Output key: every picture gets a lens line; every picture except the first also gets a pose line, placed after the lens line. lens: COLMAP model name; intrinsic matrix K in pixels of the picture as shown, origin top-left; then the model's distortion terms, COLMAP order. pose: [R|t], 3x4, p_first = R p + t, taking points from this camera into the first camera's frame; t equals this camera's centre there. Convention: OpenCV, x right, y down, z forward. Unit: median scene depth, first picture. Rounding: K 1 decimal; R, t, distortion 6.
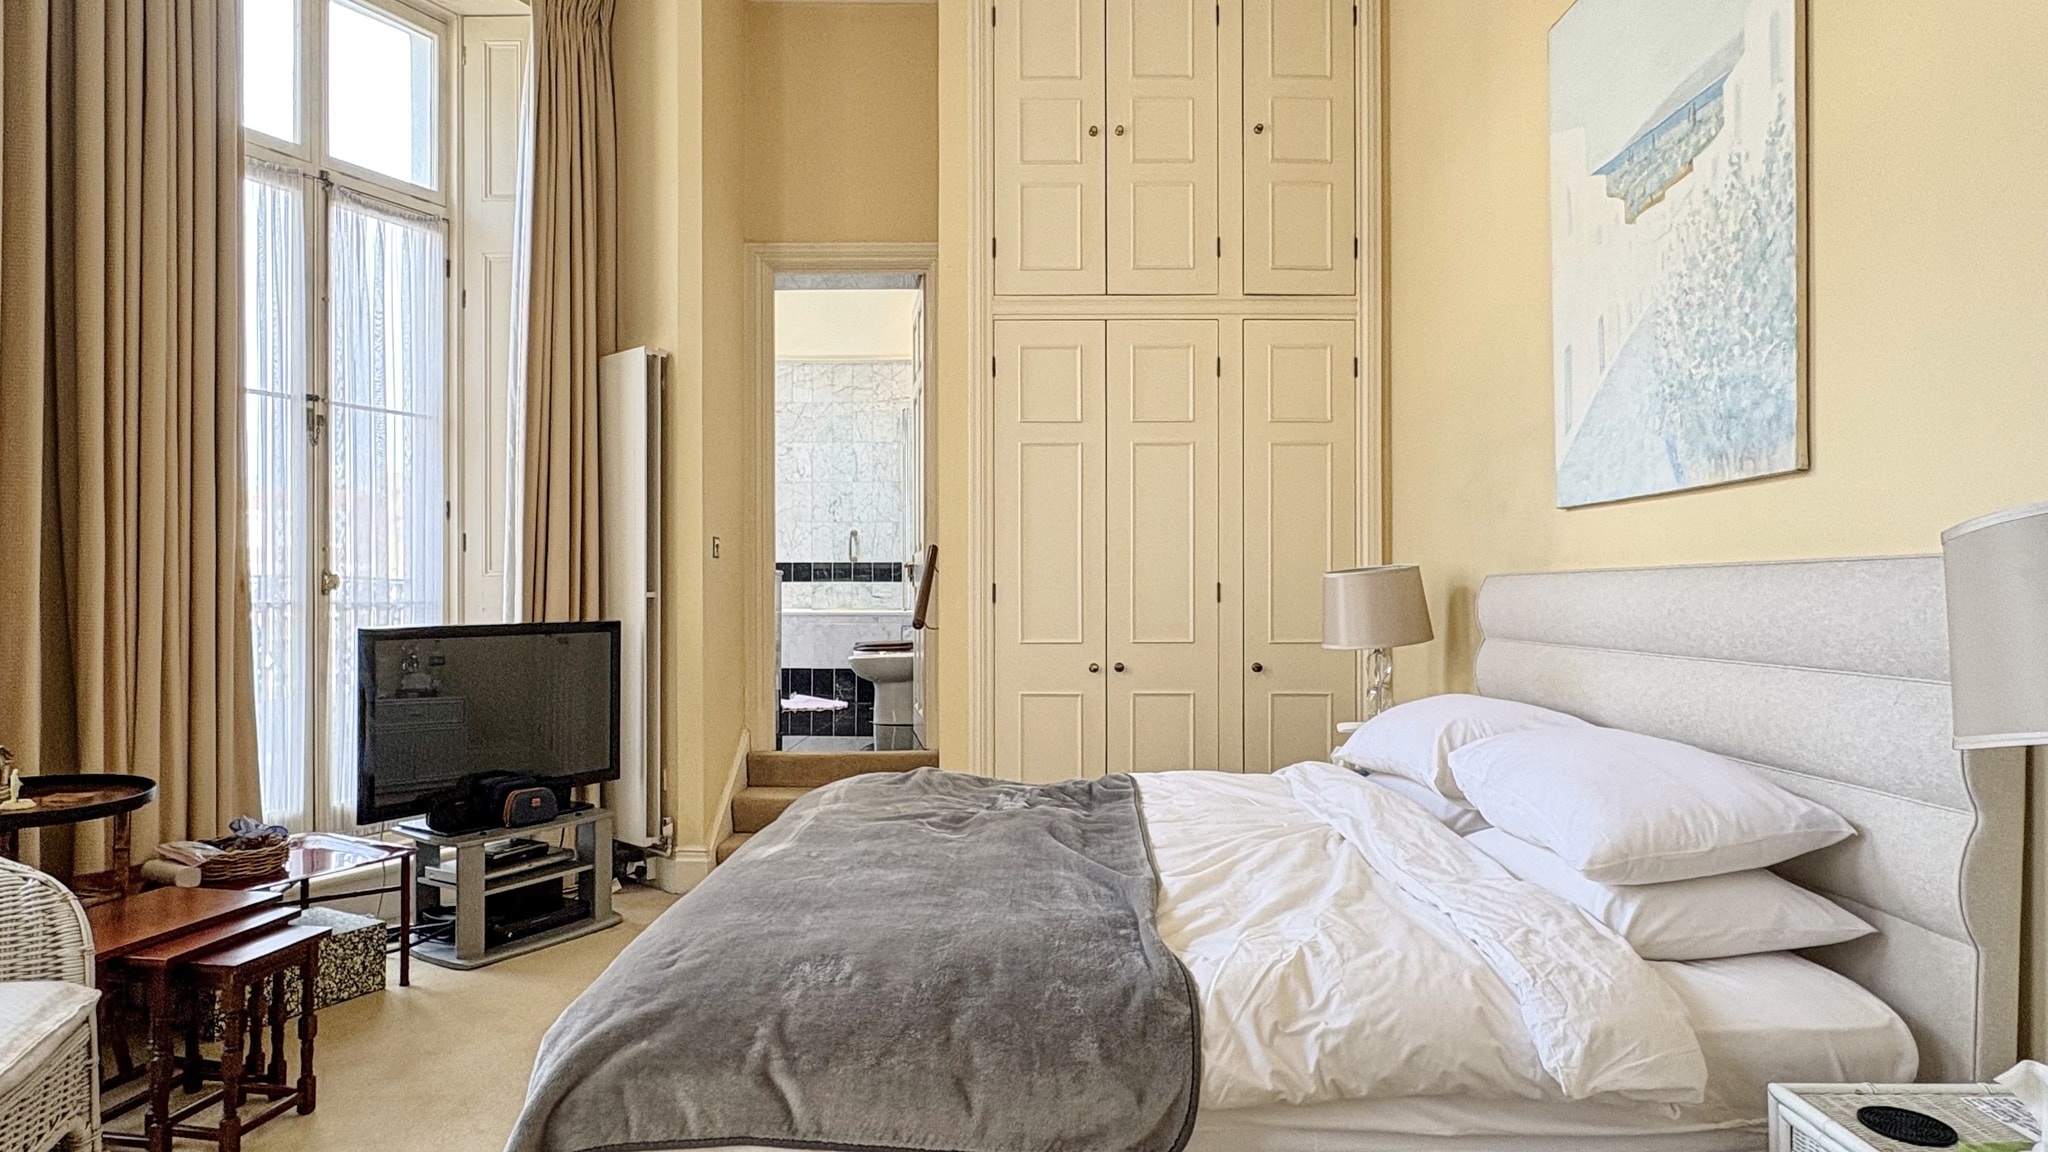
lens RADIAL K [[1137.0, 0, 1018.8], [0, 1137.0, 594.8], [0, 0, 1]] dist [0.000056, 0.001184]
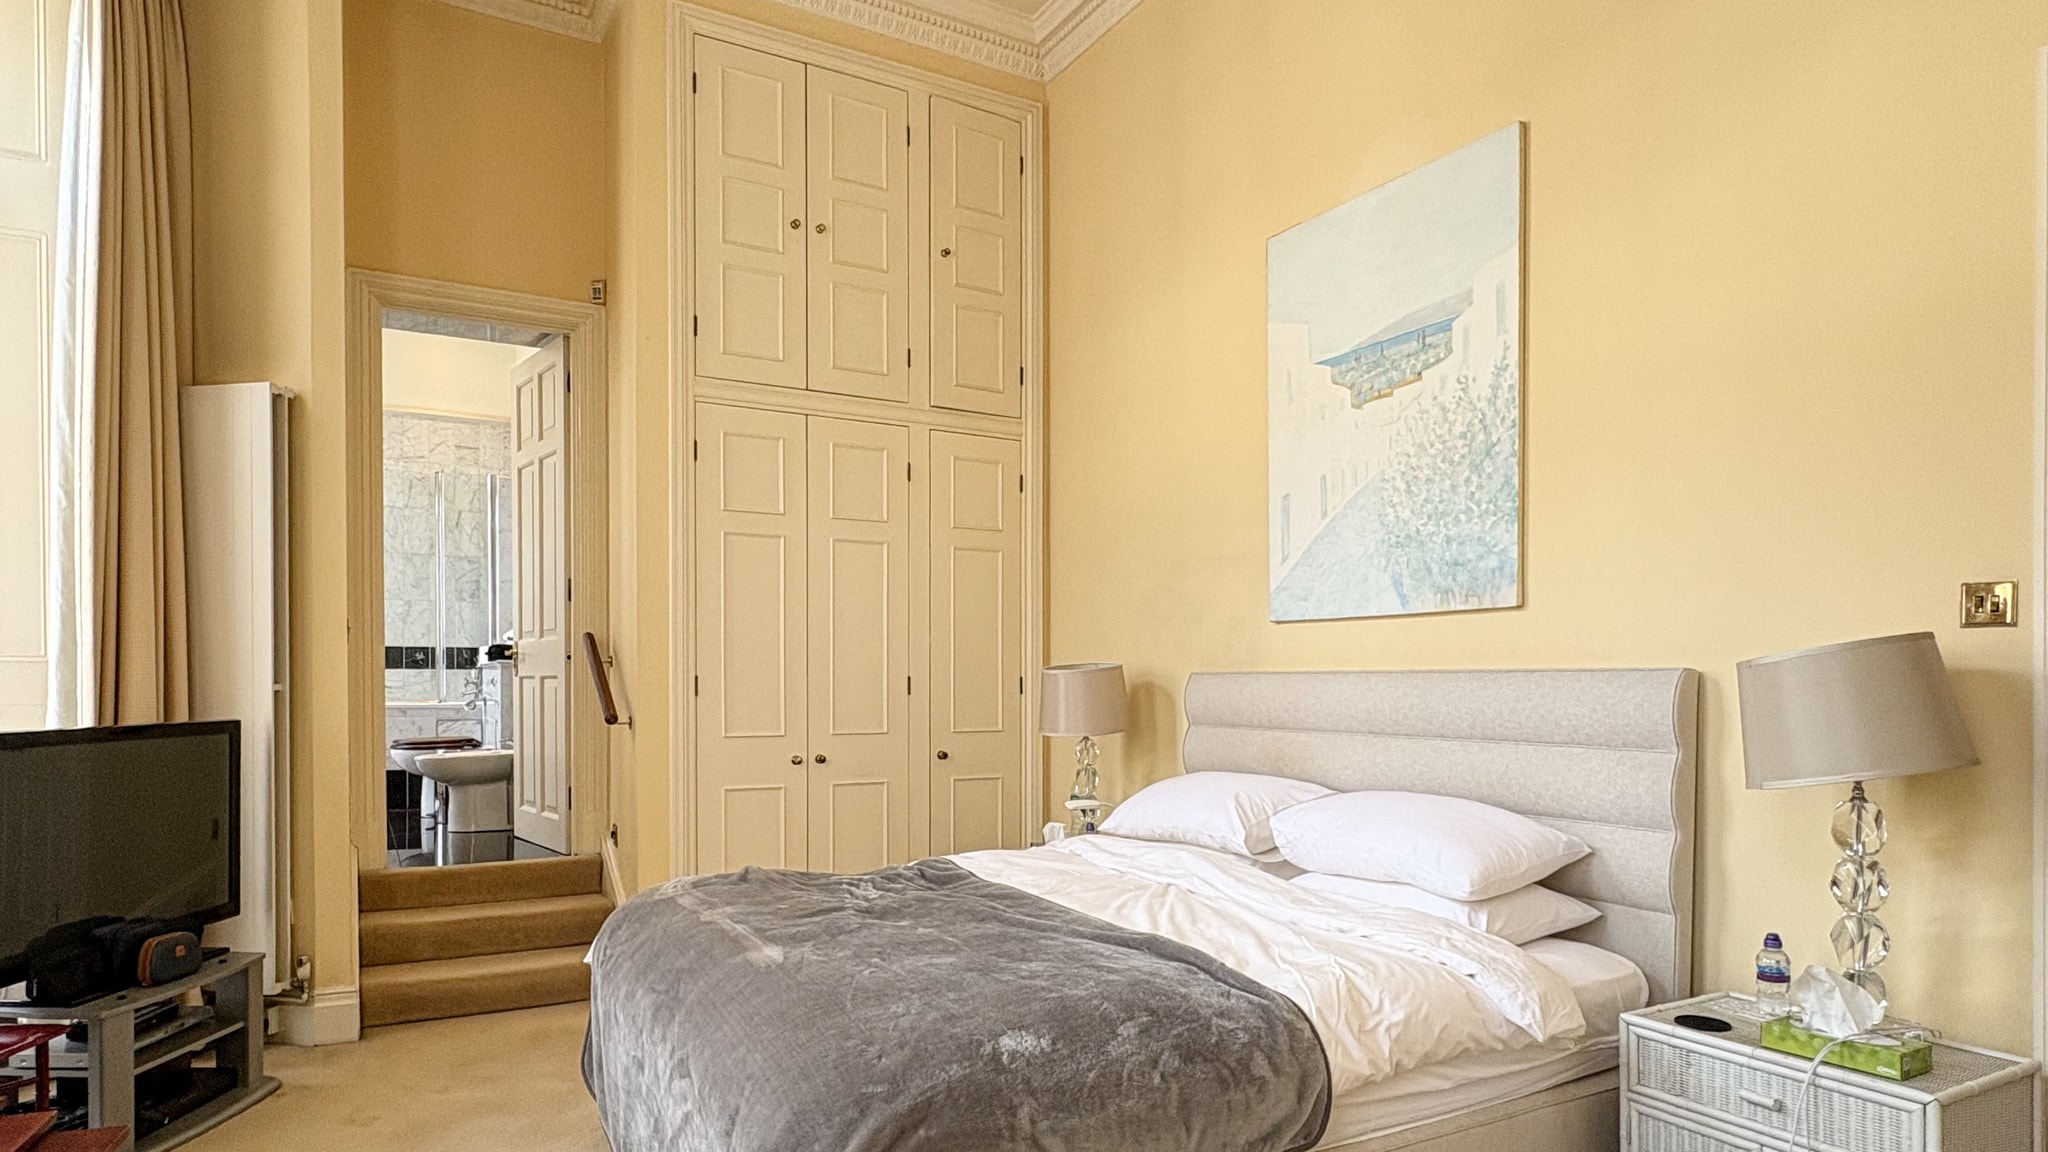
lens RADIAL K [[1158.9, 0, 1000.6], [0, 1158.9, 699.5], [0, 0, 1]] dist [-0.001319, 0.000052]
pose [[0.871605, -0.004797, 0.490185, -0.529719], [-0.002884, 0.999885, 0.014912, -0.010045], [-0.490200, -0.014411, 0.871491, 0.033549]]
